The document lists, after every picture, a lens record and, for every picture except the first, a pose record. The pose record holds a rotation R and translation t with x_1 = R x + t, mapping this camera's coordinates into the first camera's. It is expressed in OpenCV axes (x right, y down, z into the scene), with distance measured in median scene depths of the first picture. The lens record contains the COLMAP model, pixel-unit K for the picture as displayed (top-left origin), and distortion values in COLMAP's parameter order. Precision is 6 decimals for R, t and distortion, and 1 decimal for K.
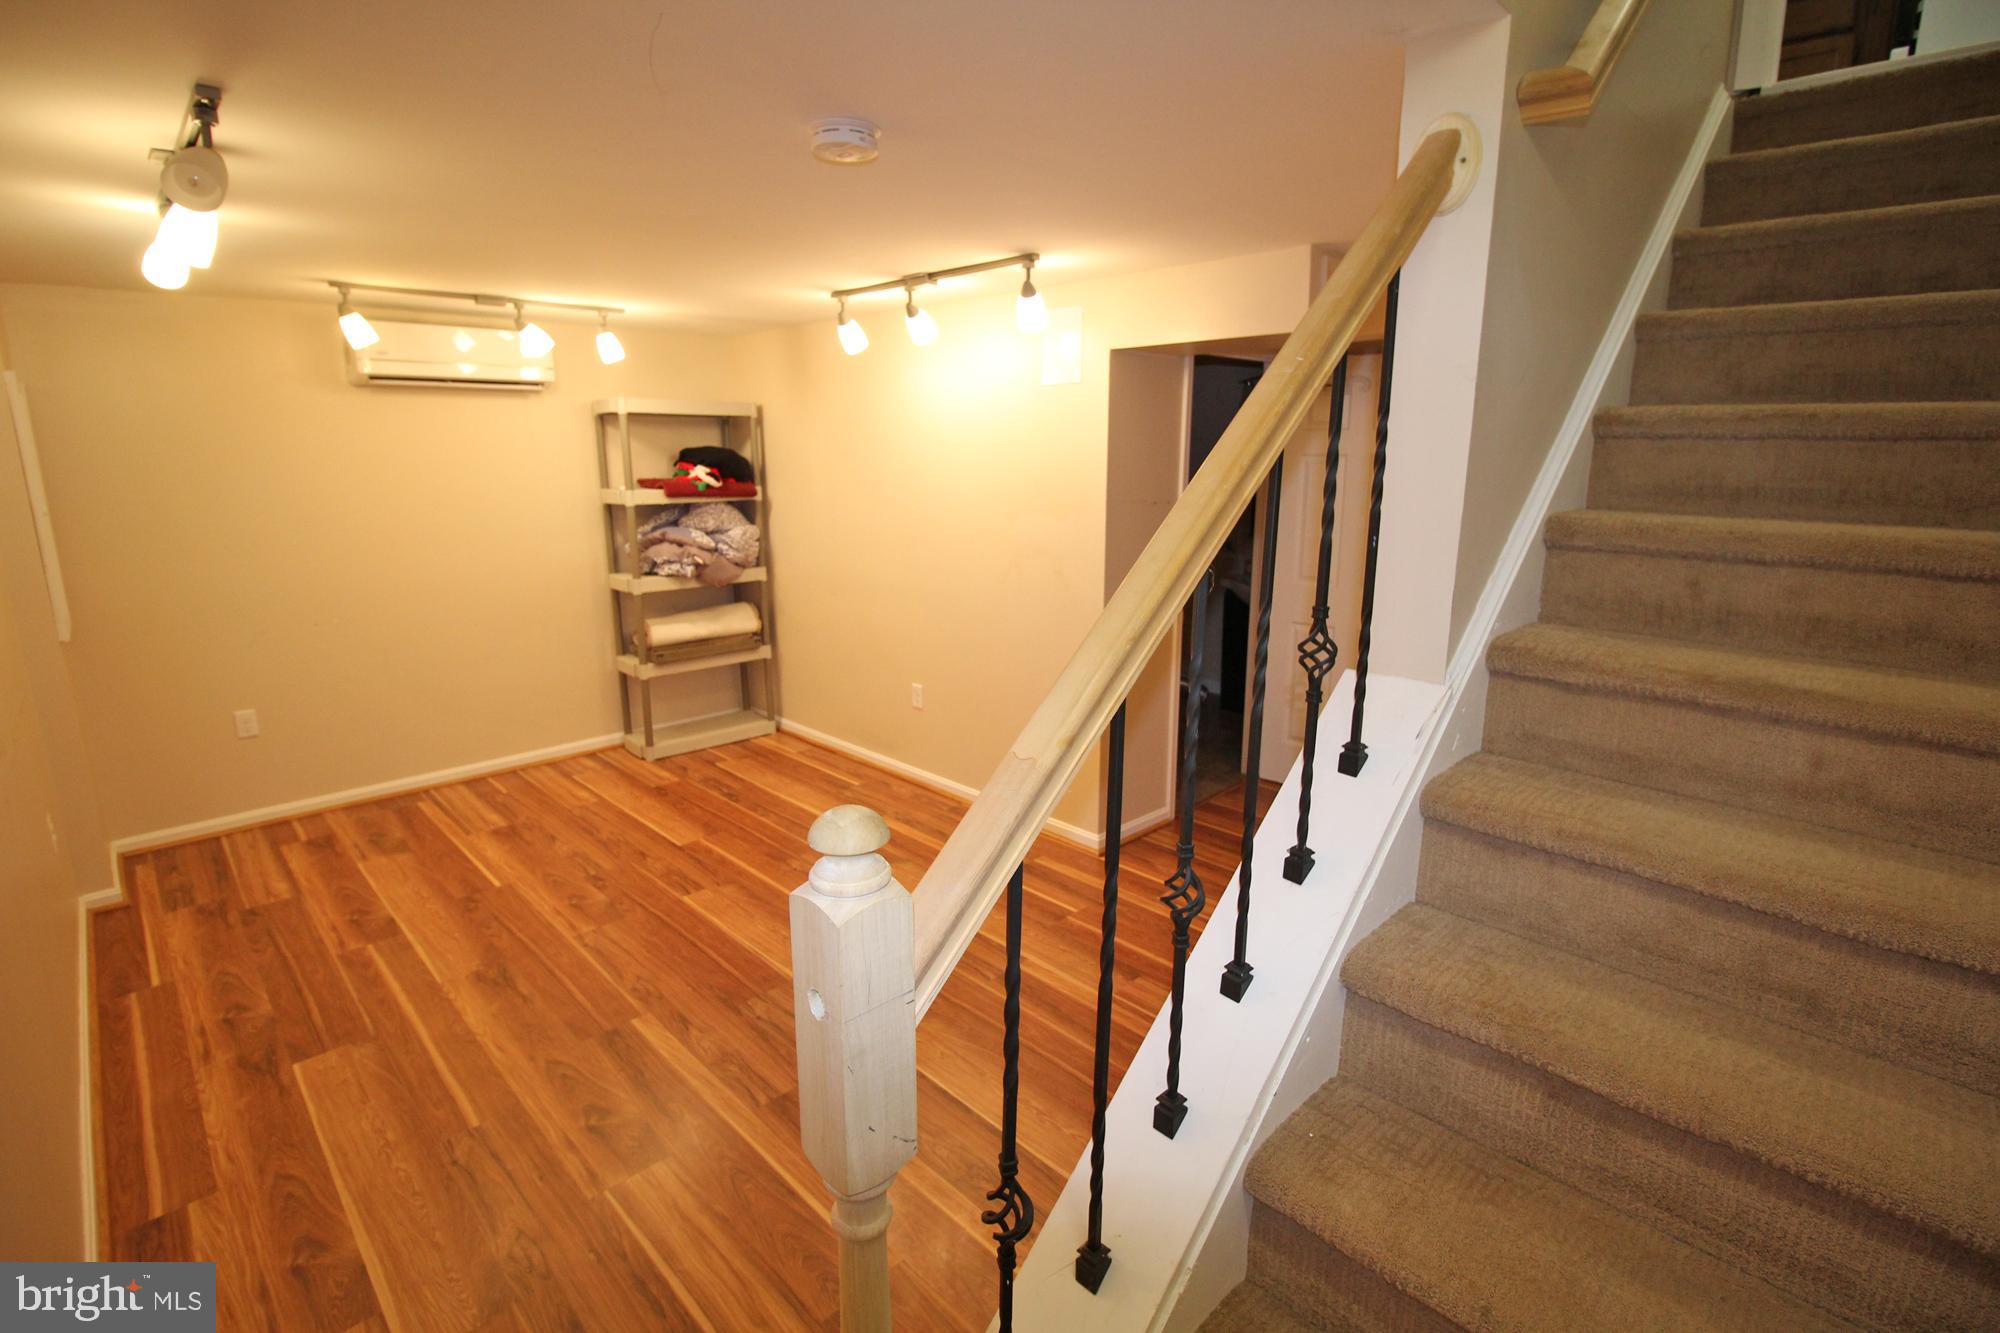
lens RADIAL K [[926.8, 0, 1007.6], [0, 926.8, 673.1], [0, 0, 1]] dist [-0.003635, -0.010607]
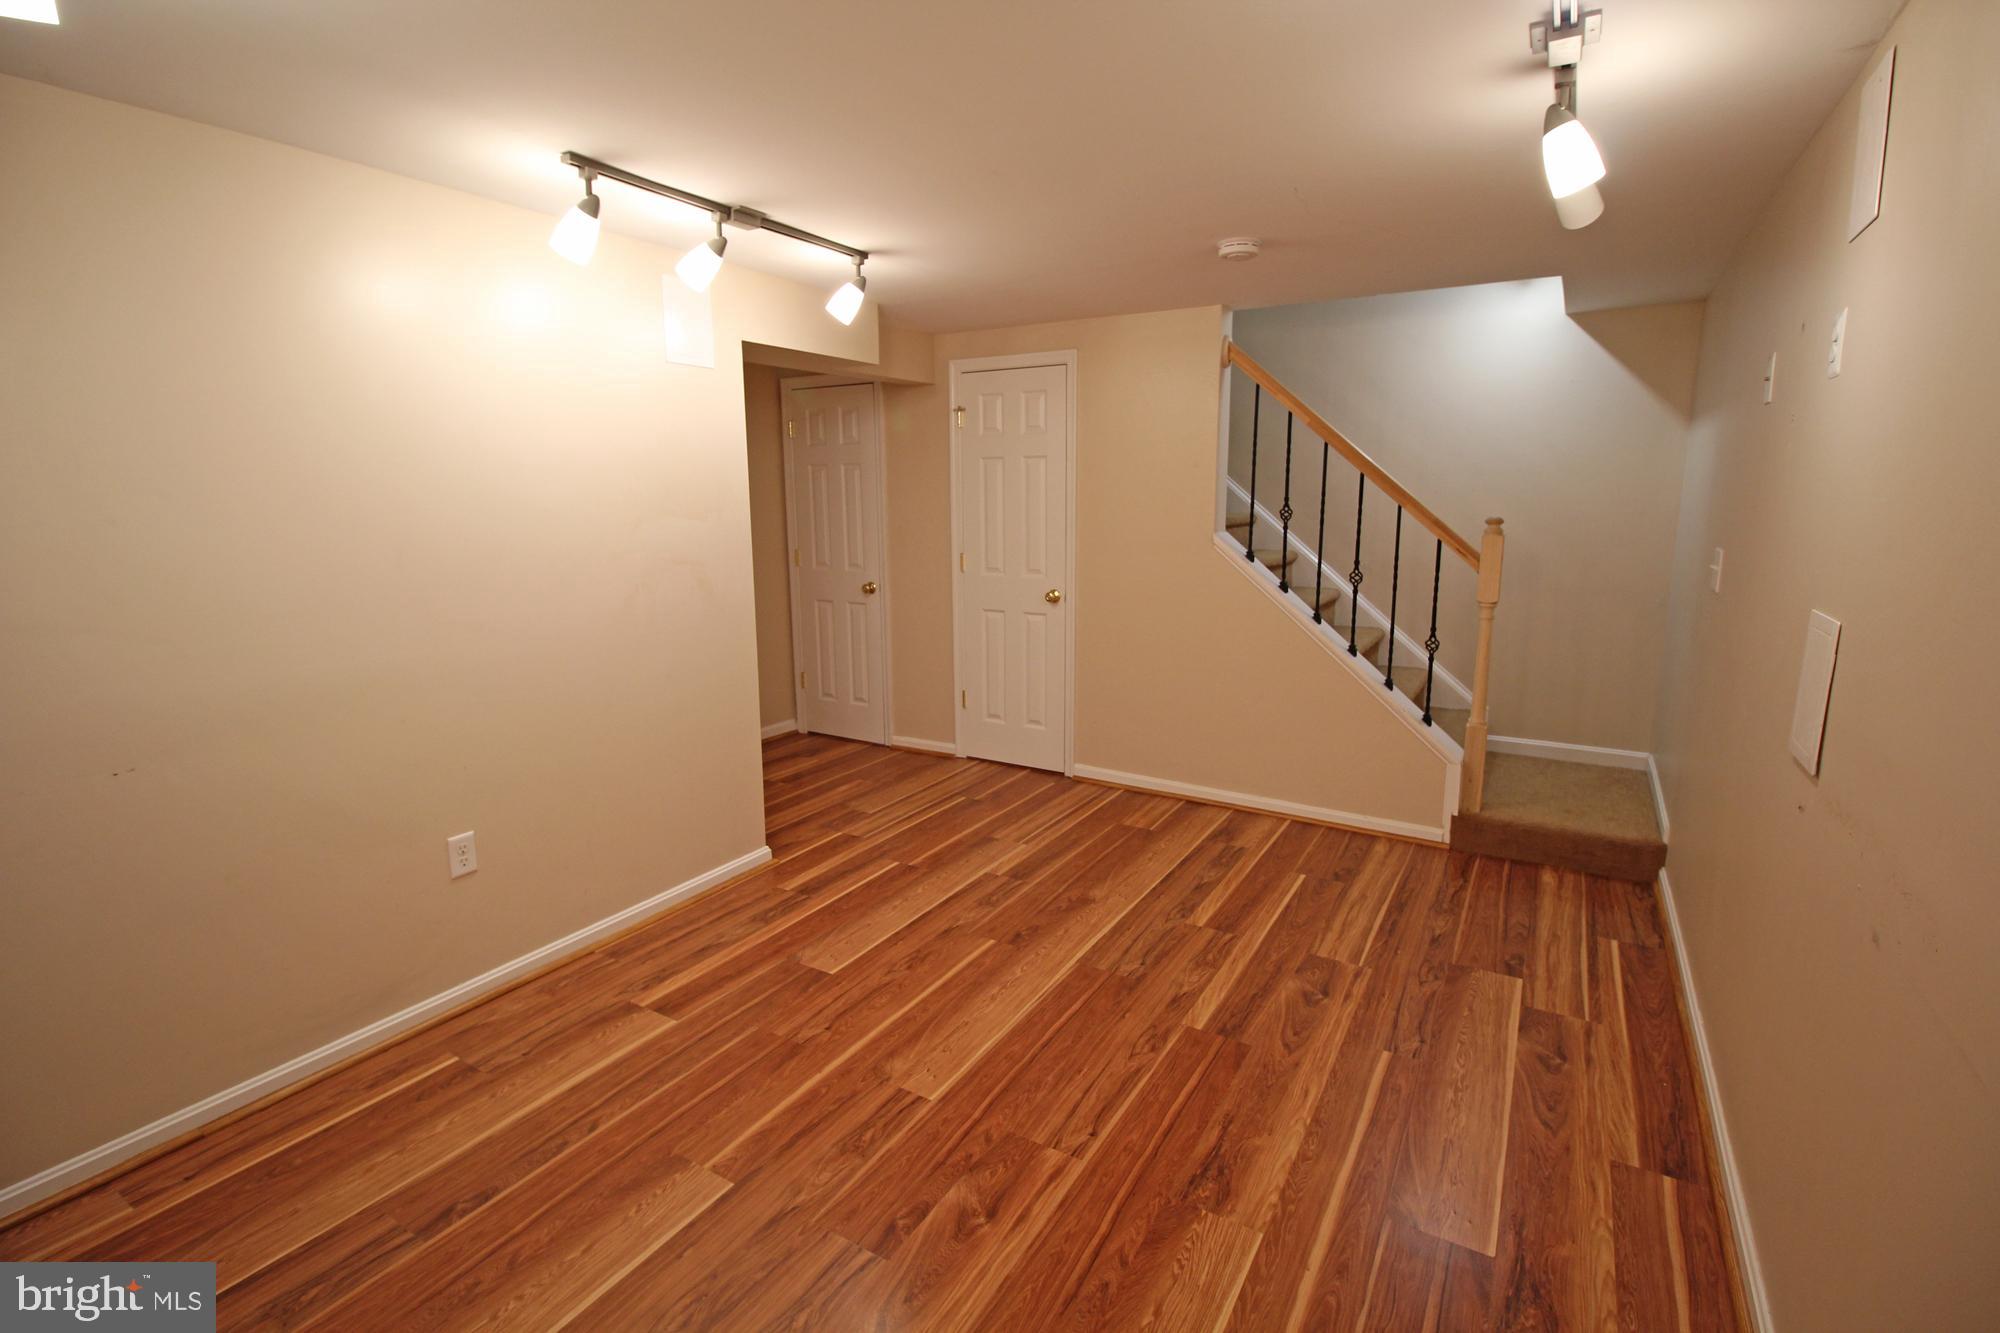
lens RADIAL K [[926.8, 0, 1001.8], [0, 926.8, 681.3], [0, 0, 1]] dist [-0.003635, -0.010607]
pose [[-0.248682, -0.195699, 0.948609, -1.167537], [0.235640, 0.937727, 0.255228, -0.238992], [-0.939484, 0.287001, -0.187081, 1.251944]]
